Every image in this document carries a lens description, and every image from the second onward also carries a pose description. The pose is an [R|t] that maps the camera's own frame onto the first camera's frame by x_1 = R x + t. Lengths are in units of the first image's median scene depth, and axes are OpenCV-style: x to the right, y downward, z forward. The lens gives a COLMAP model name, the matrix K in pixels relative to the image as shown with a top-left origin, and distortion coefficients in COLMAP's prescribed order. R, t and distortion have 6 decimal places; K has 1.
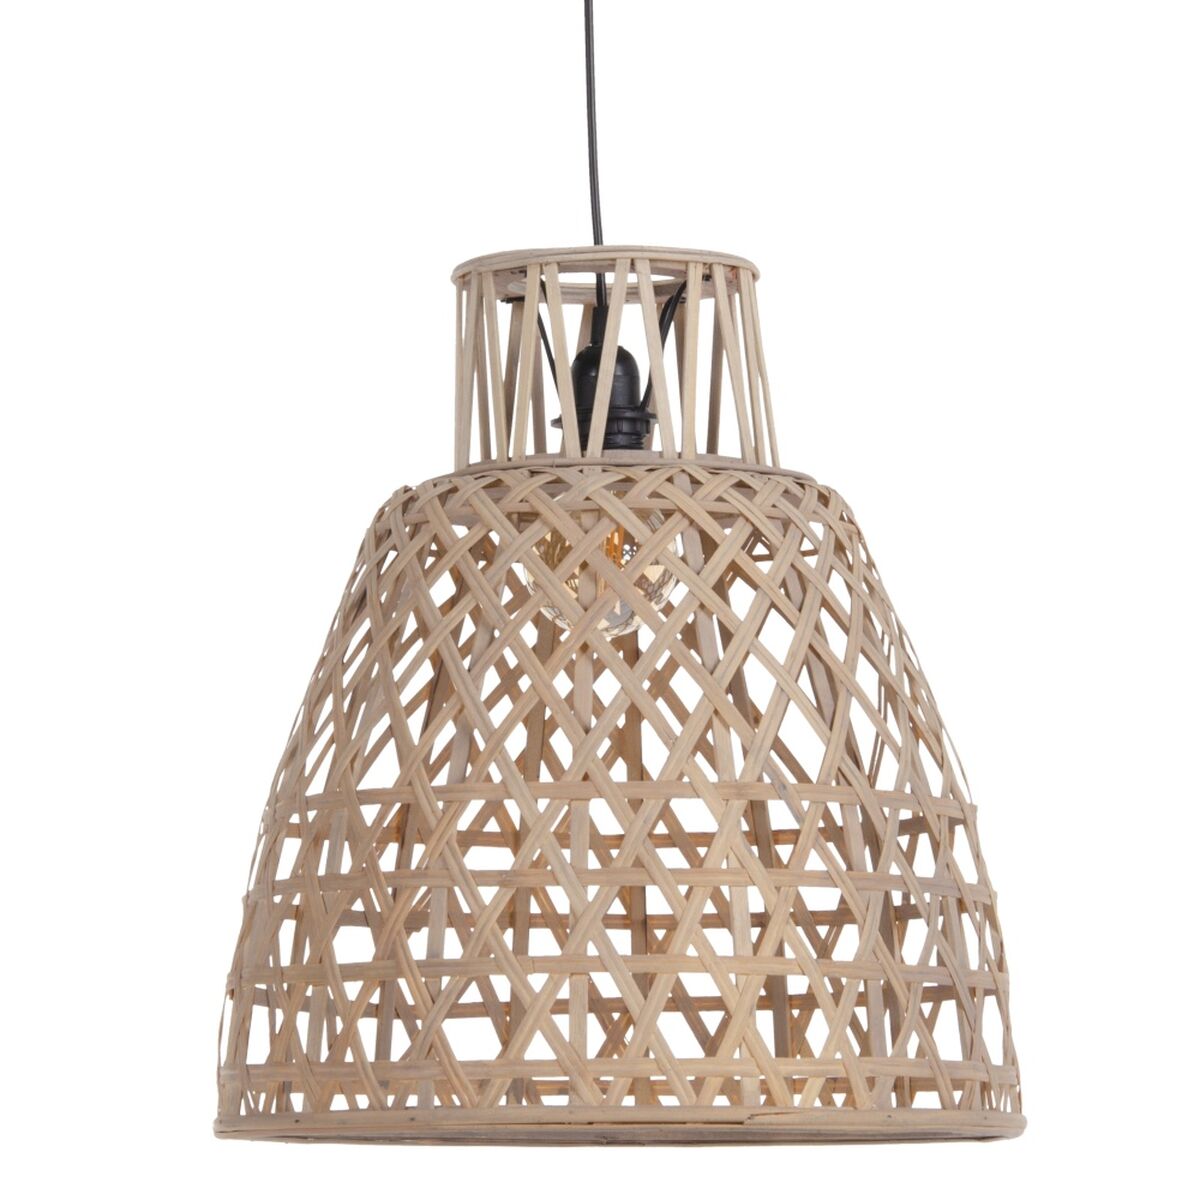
lens RADIAL K [[4318.2, 0, 602.2], [0, 4318.2, 598.9], [0, 0, 1]] dist [0.096874, 0.000000]
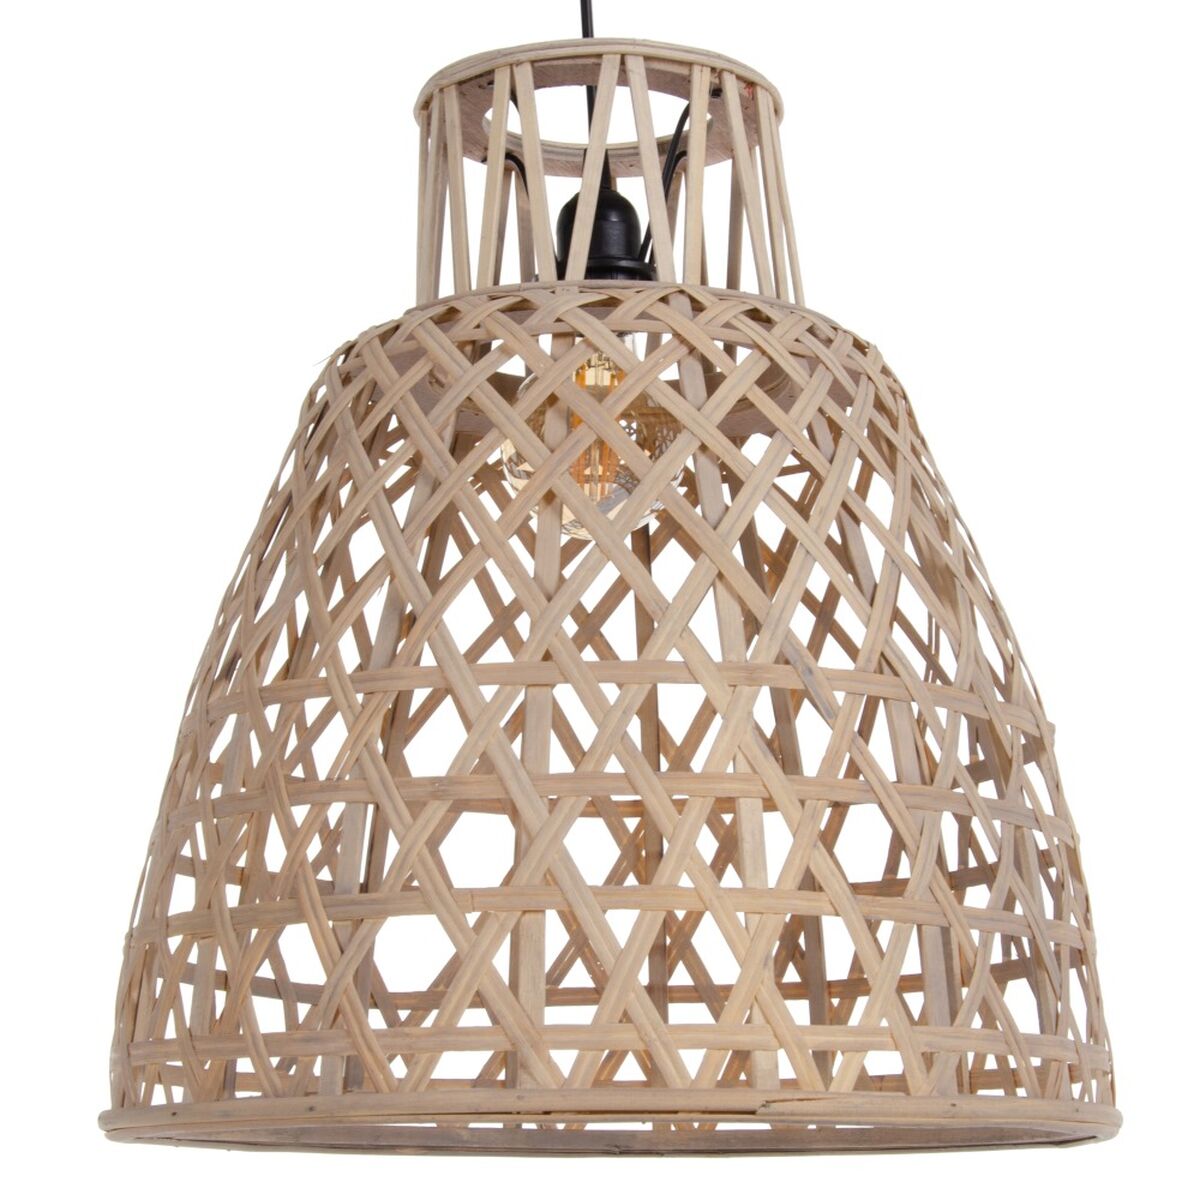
lens RADIAL K [[3265.3, 0, 595.9], [0, 3265.3, 602.3], [0, 0, 1]] dist [0.000179, 0.000000]
pose [[0.999434, -0.006722, -0.032948, 0.022793], [0.005105, 0.998789, -0.048926, 0.057630], [0.033237, 0.048730, 0.998259, 0.412433]]
